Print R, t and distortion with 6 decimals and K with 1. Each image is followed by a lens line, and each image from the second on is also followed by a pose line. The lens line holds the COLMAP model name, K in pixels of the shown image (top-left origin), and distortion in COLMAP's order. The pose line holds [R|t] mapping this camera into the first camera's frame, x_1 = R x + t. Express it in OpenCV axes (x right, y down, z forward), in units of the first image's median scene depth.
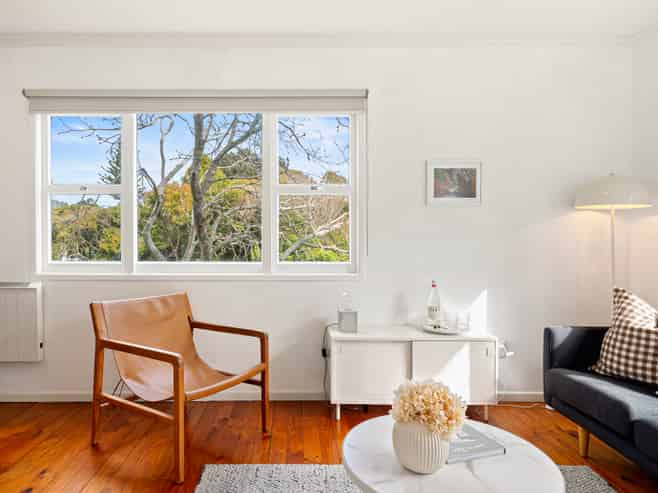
lens RADIAL K [[408.3, 0, 328.5], [0, 408.3, 230.4], [0, 0, 1]] dist [-0.001169, 0.000119]
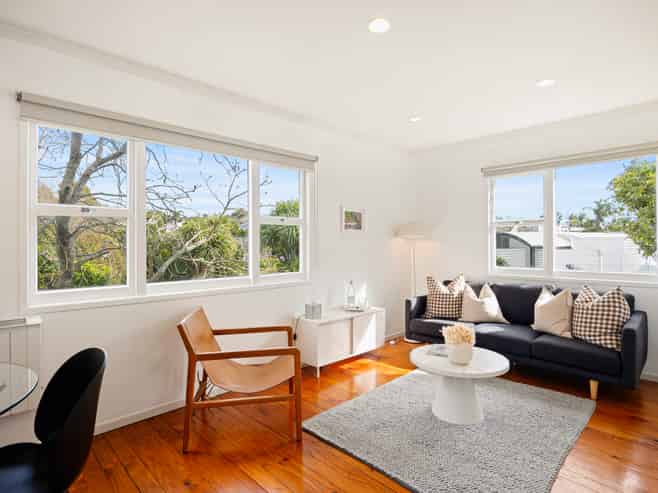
lens RADIAL K [[372.3, 0, 329.0], [0, 372.3, 246.5], [0, 0, 1]] dist [-0.005083, -0.002443]
pose [[0.715343, -0.009468, 0.698710, -0.810351], [0.020048, 0.999775, -0.006978, -0.003754], [-0.698486, 0.018999, 0.715371, -0.000581]]
